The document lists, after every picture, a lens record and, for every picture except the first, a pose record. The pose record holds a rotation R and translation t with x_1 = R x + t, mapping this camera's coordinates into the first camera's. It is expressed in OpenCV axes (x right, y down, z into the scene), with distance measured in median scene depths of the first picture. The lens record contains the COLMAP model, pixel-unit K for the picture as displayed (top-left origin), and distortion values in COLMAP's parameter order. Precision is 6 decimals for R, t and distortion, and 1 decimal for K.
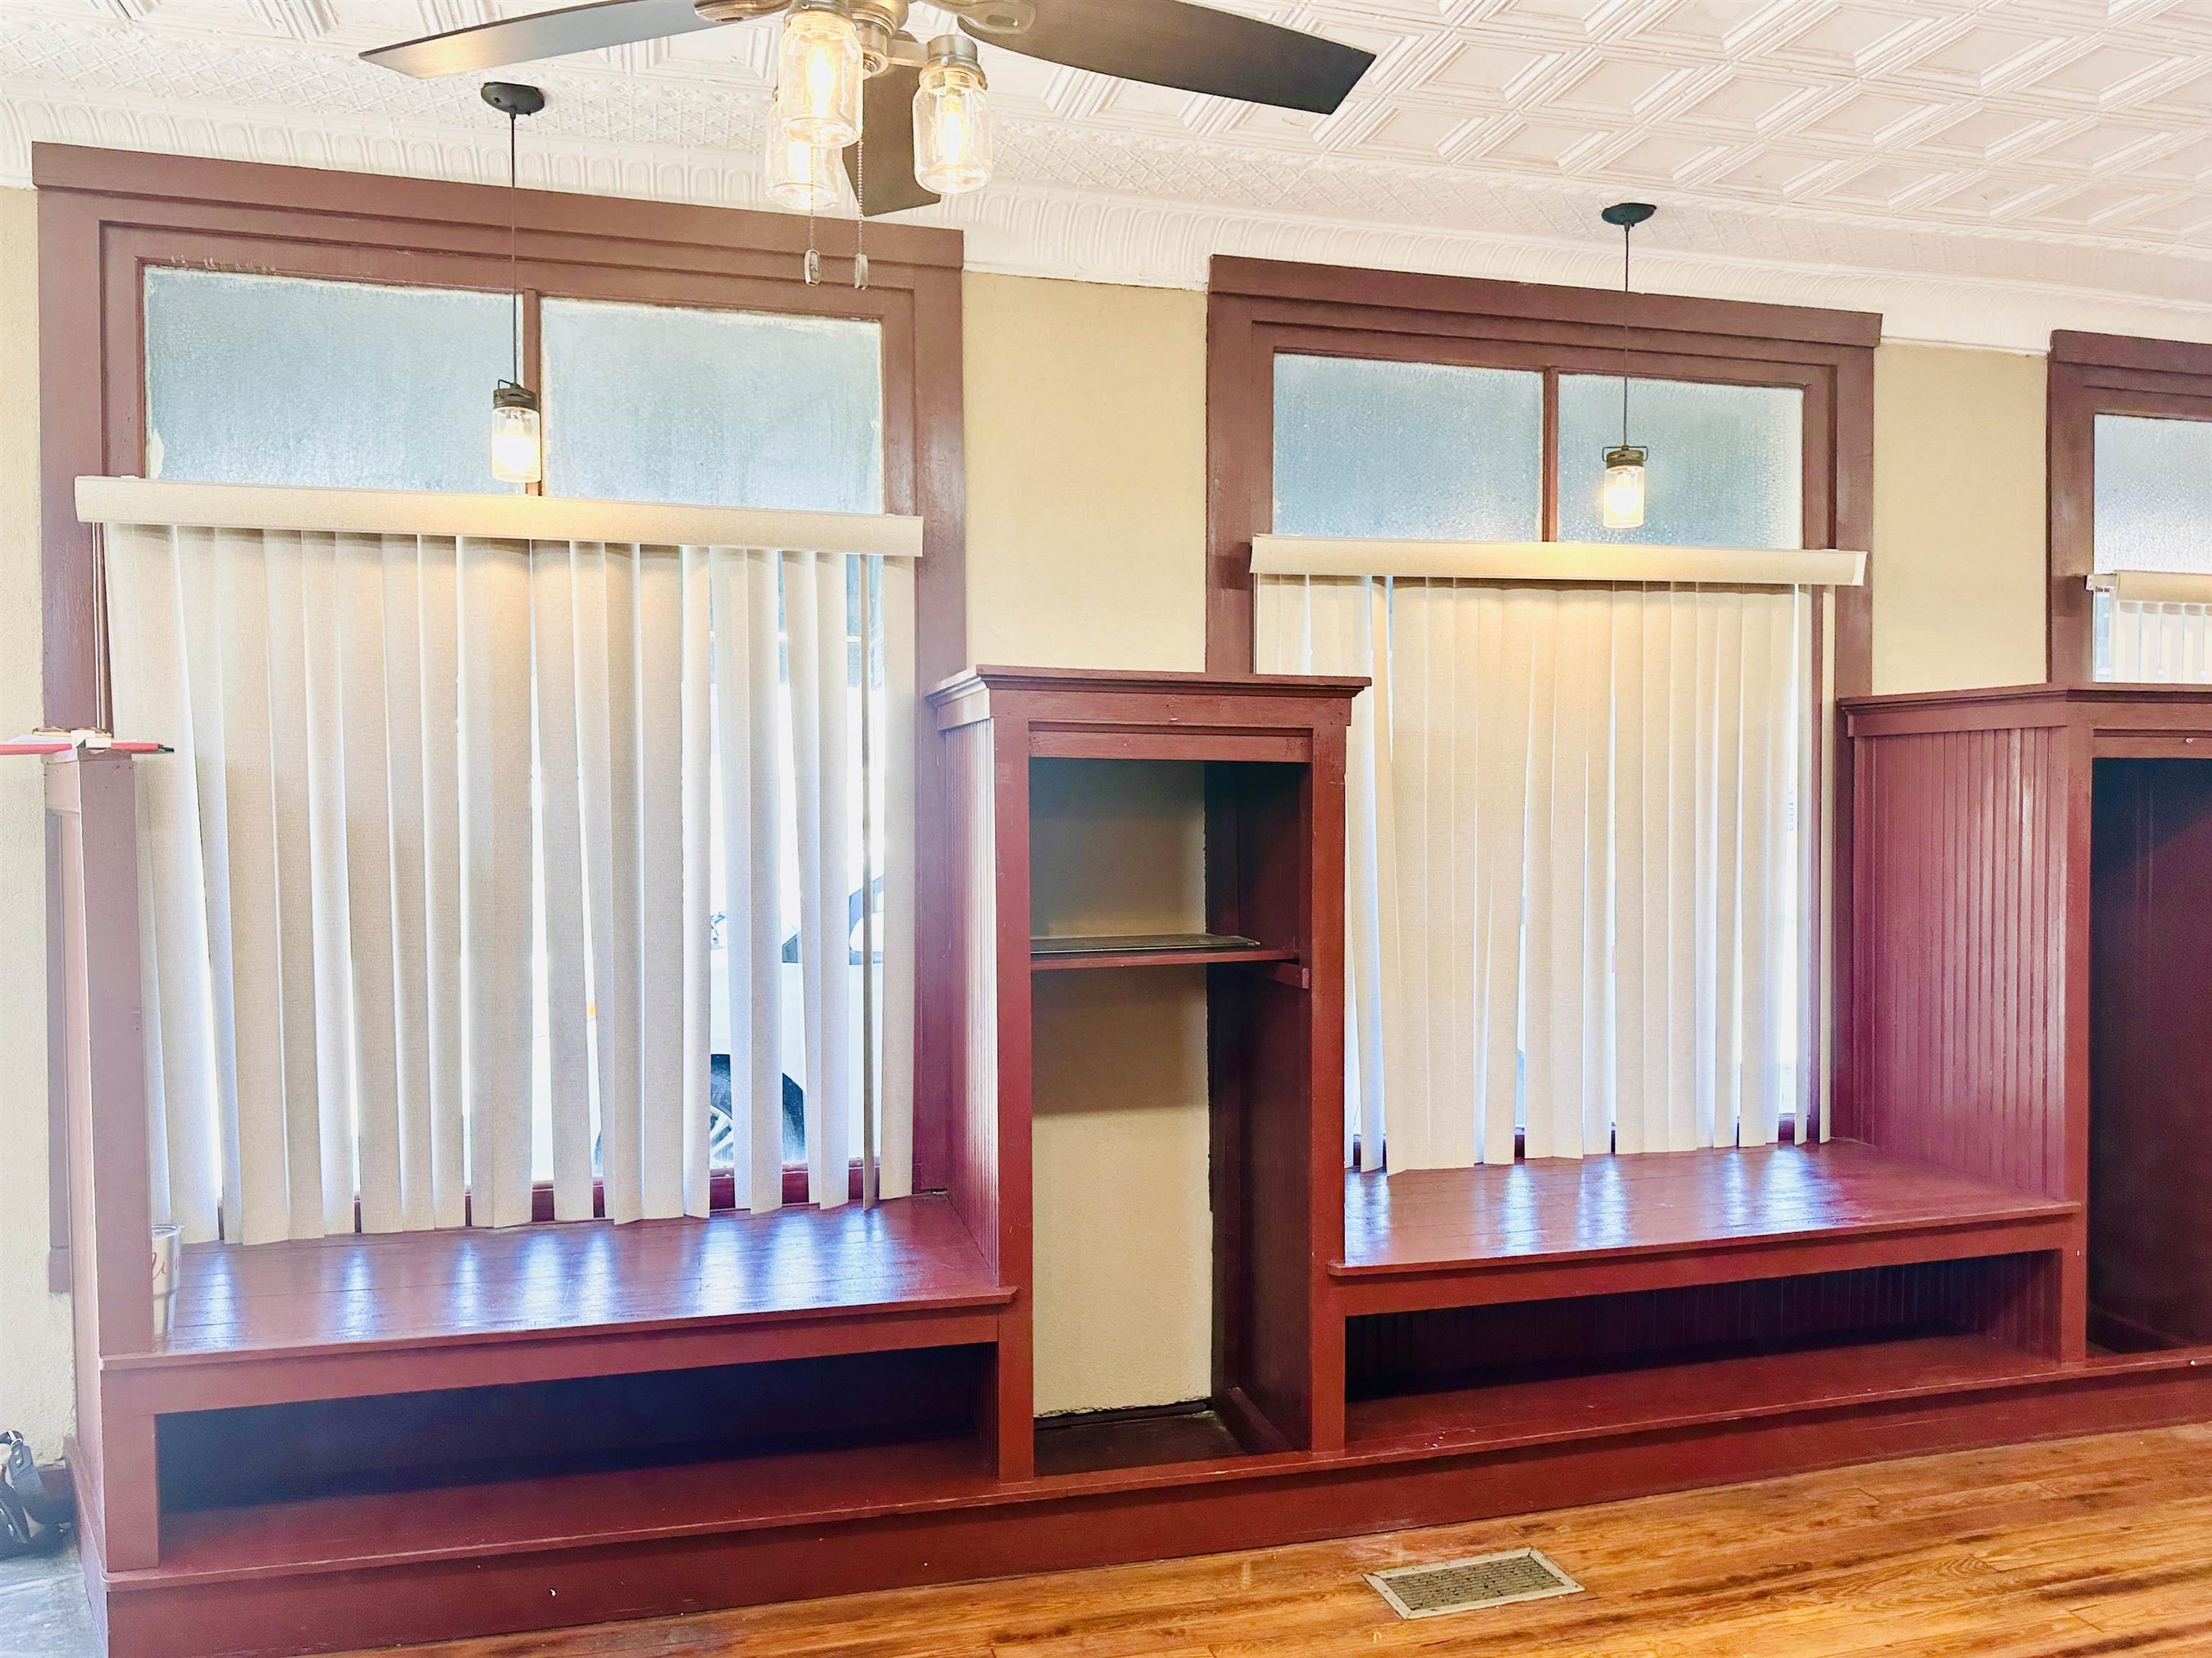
lens RADIAL K [[1607.5, 0, 1105.9], [0, 1607.5, 841.7], [0, 0, 1]] dist [0.054623, -0.061932]
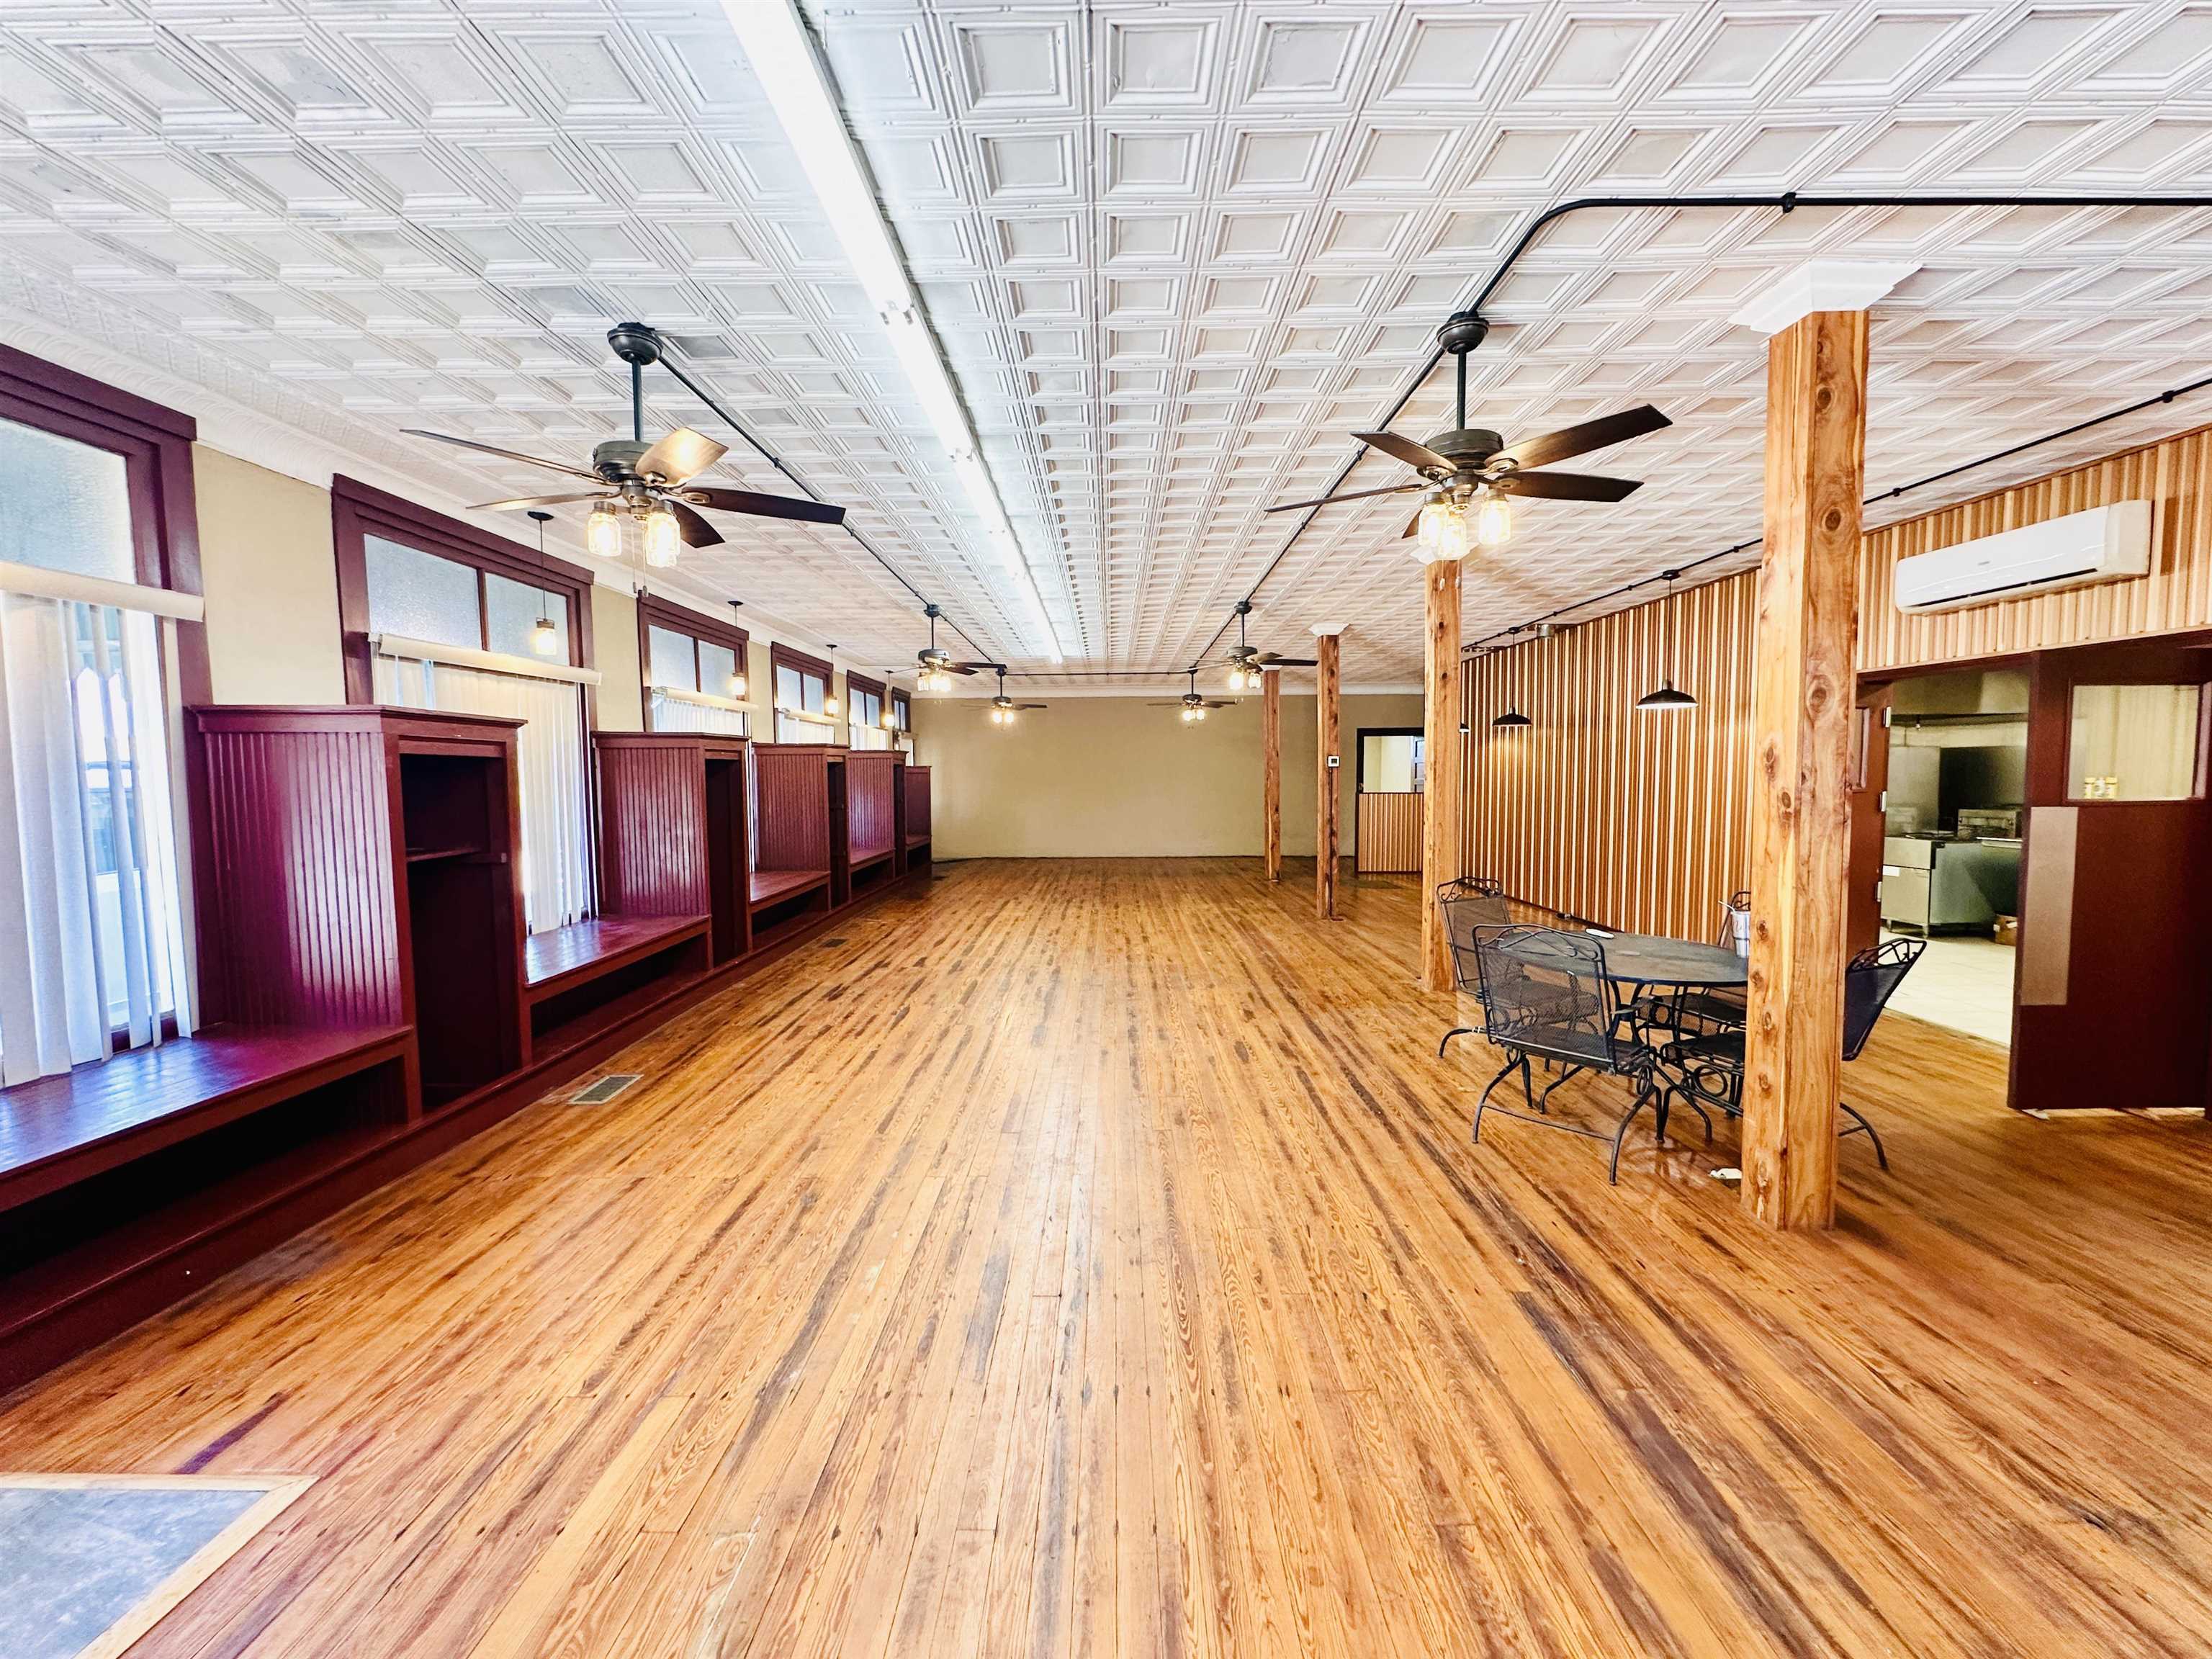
lens RADIAL K [[883.5, 0, 1108.1], [0, 883.5, 828.5], [0, 0, 1]] dist [-0.003518, 0.000698]
pose [[0.259405, -0.063287, 0.963693, -0.744667], [0.026873, 0.997937, 0.058302, -0.001371], [-0.965395, 0.010773, 0.260571, -0.090068]]
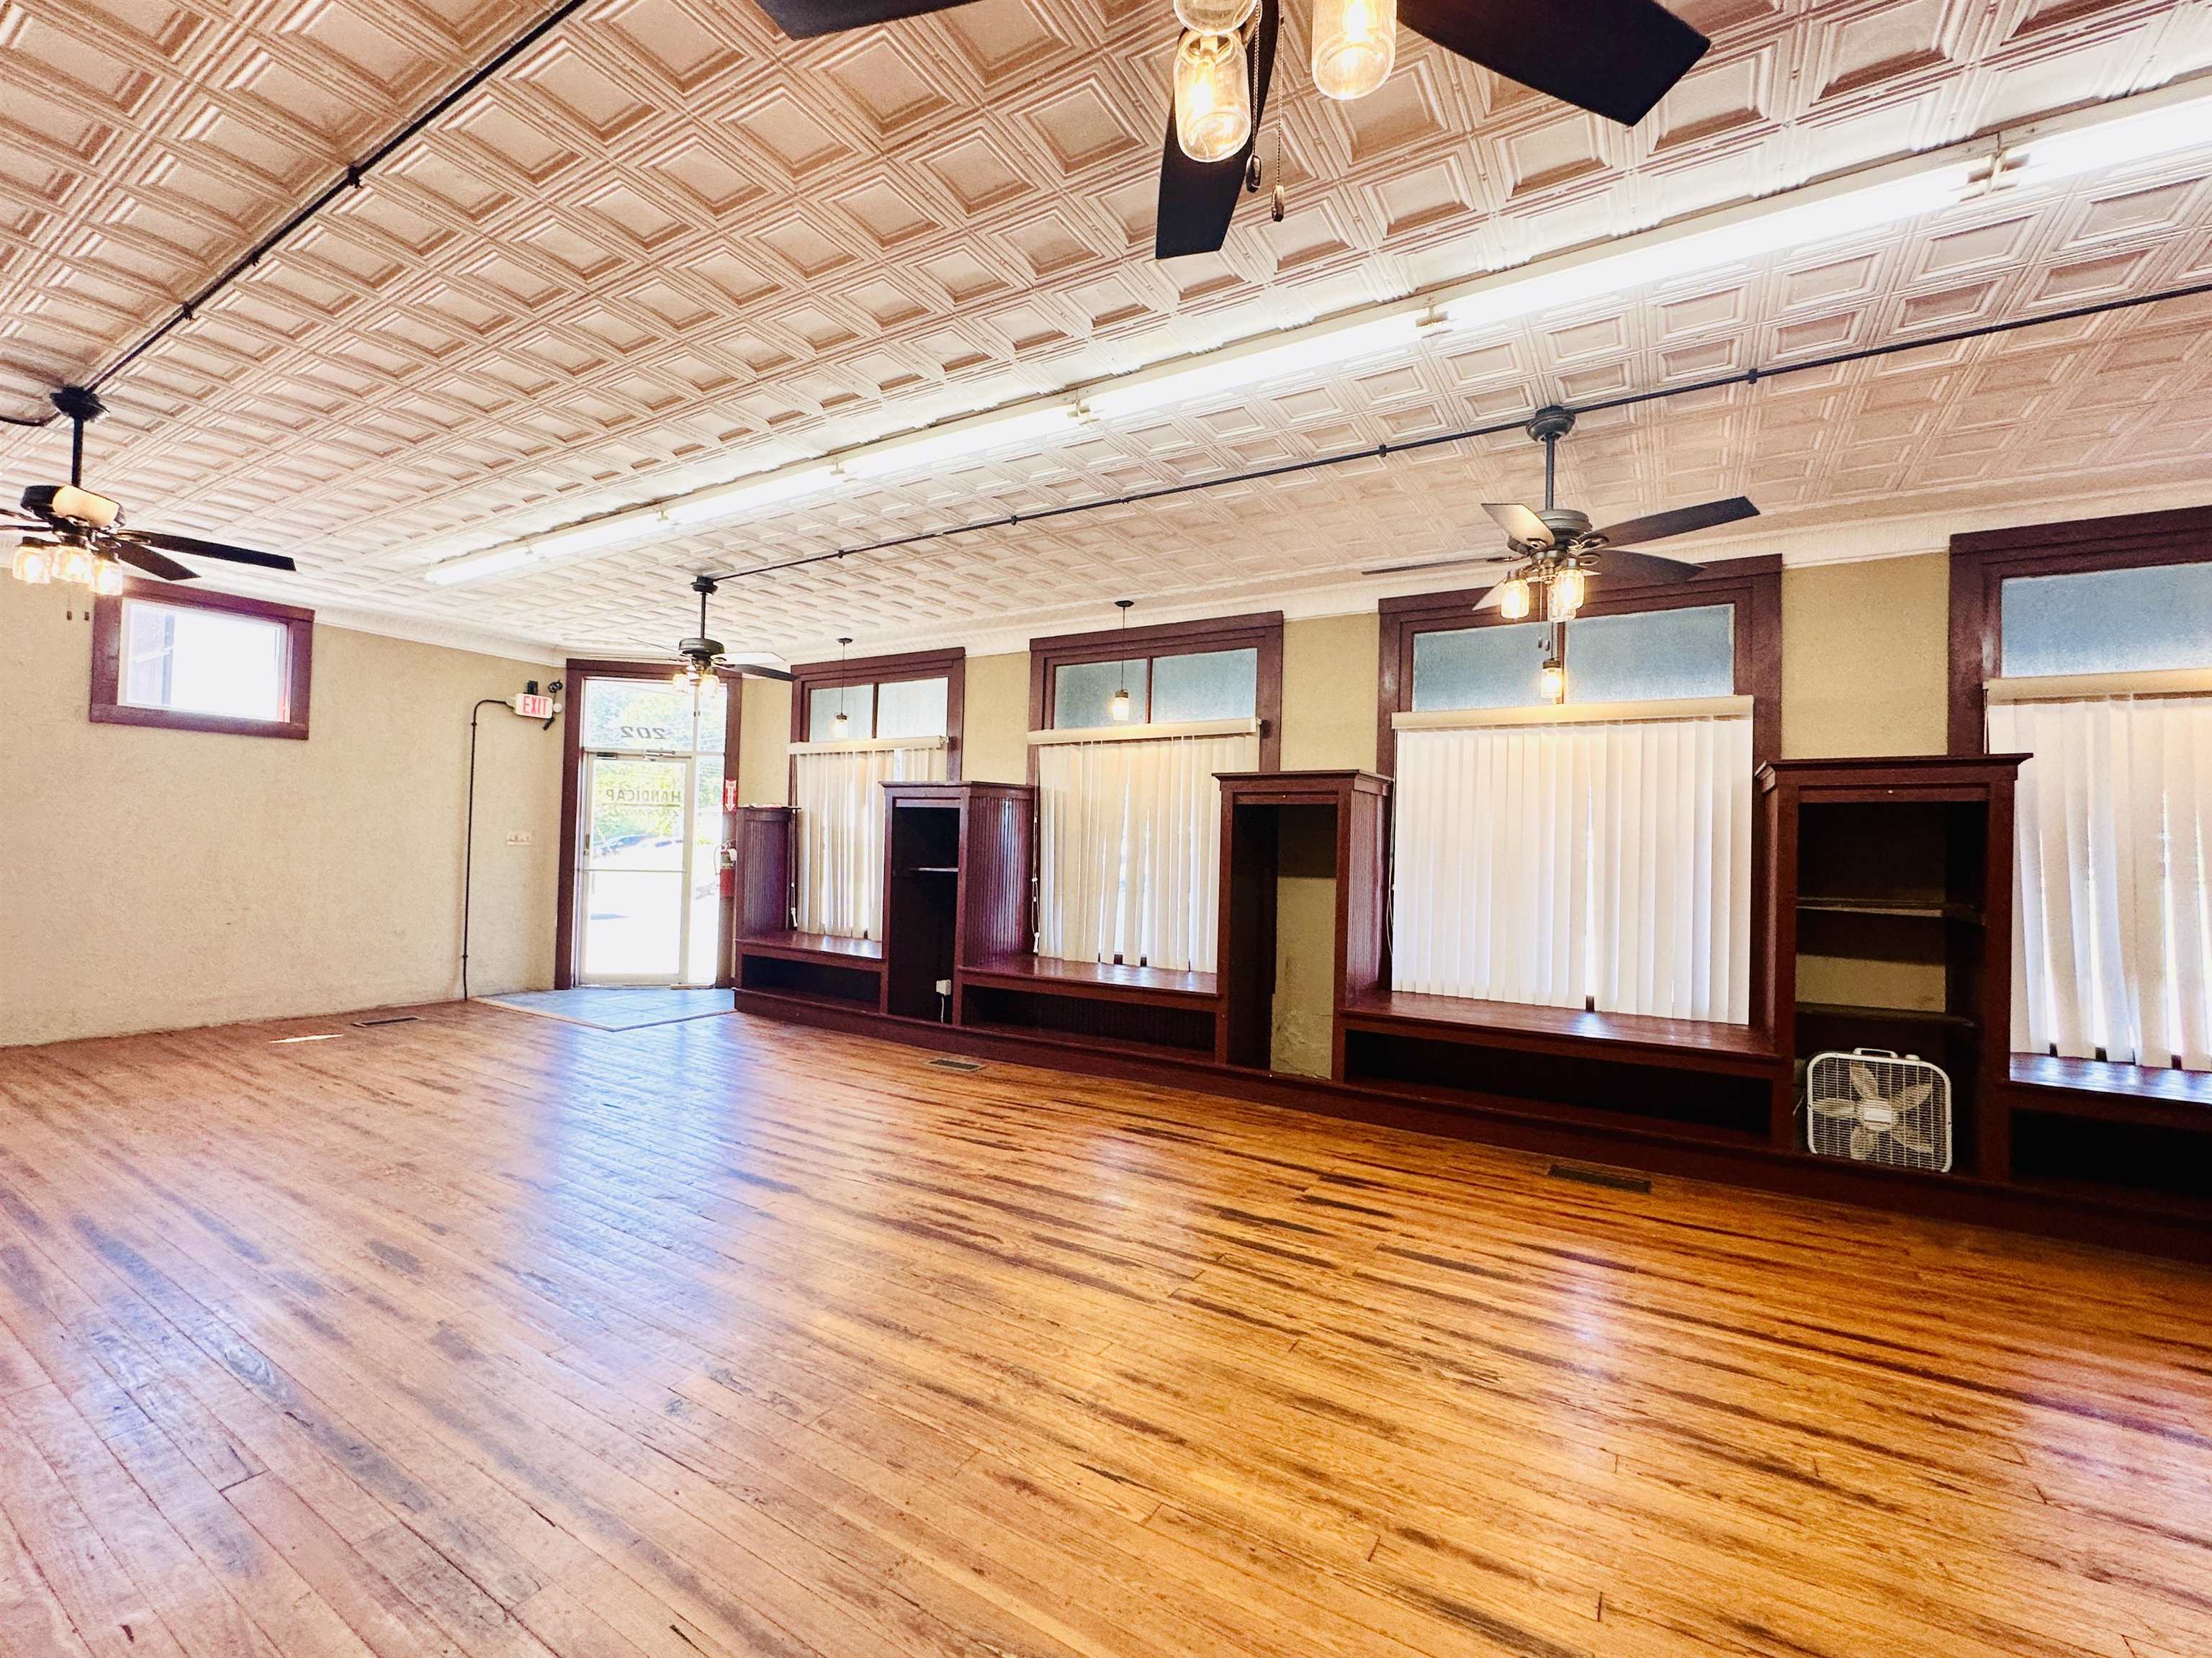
lens RADIAL K [[949.5, 0, 1108.6], [0, 949.5, 849.9], [0, 0, 1]] dist [0.008531, -0.000232]
pose [[0.693007, 0.023286, -0.720555, 1.535632], [-0.043281, 0.999019, -0.009342, 0.034444], [0.719631, 0.037660, 0.693335, -0.081150]]
